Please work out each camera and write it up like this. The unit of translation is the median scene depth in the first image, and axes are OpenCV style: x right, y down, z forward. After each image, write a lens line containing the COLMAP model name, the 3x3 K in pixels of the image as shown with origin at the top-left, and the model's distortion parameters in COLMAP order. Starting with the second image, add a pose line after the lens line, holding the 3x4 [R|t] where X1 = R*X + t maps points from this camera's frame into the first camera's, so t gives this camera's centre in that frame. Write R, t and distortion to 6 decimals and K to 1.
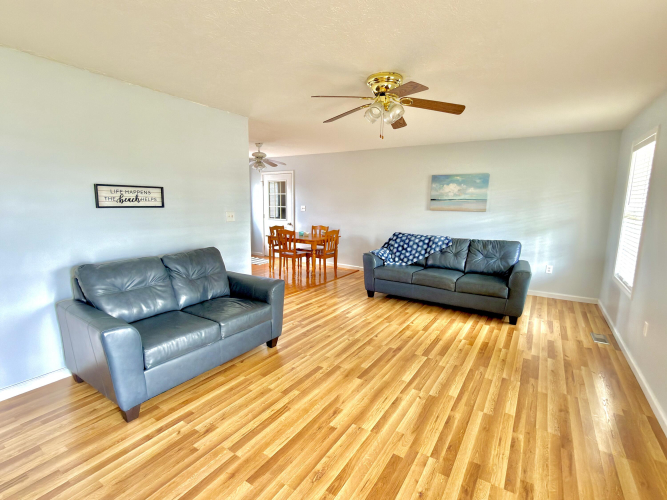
lens RADIAL K [[323.8, 0, 333.5], [0, 323.8, 250.6], [0, 0, 1]] dist [-0.002319, -0.001178]
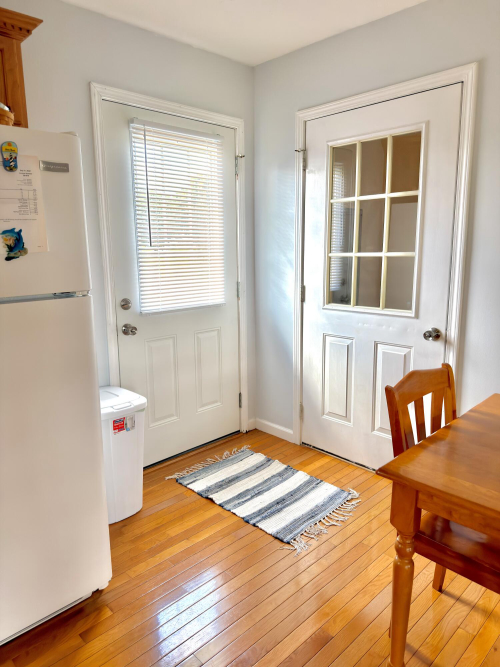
lens RADIAL K [[463.1, 0, 244.7], [0, 463.1, 336.2], [0, 0, 1]] dist [0.022007, -0.024592]
pose [[0.974969, 0.020118, -0.221428, -0.380908], [-0.011249, 0.999086, 0.041243, -0.187028], [0.222055, -0.037720, 0.974304, 1.362110]]
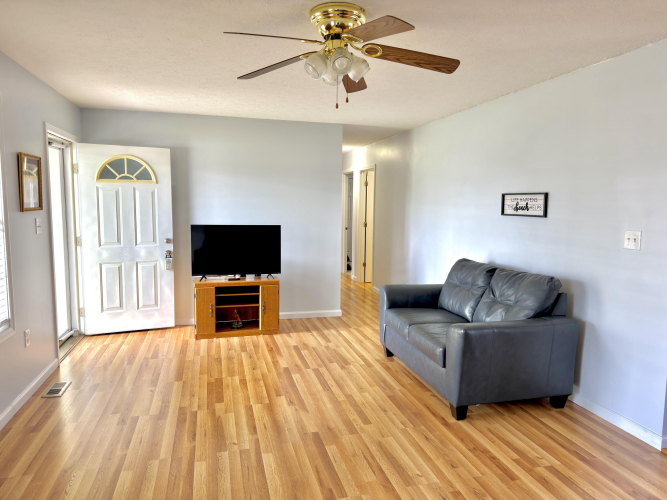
lens RADIAL K [[463.1, 0, 333.0], [0, 463.1, 254.0], [0, 0, 1]] dist [0.022007, -0.024592]
pose [[-0.673625, 0.064965, -0.736213, 0.589931], [-0.129952, 0.970199, 0.204517, -0.178342], [0.727559, 0.233440, -0.645108, 1.155536]]
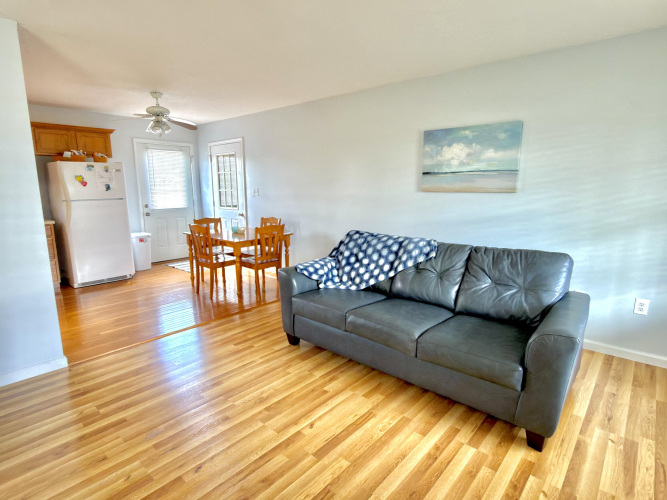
lens RADIAL K [[365.4, 0, 332.6], [0, 365.4, 251.4], [0, 0, 1]] dist [-0.001291, -0.000037]
pose [[0.989417, 0.010191, -0.144743, 0.357561], [-0.006487, 0.999640, 0.026038, -0.050020], [0.144956, -0.024824, 0.989127, 0.485697]]
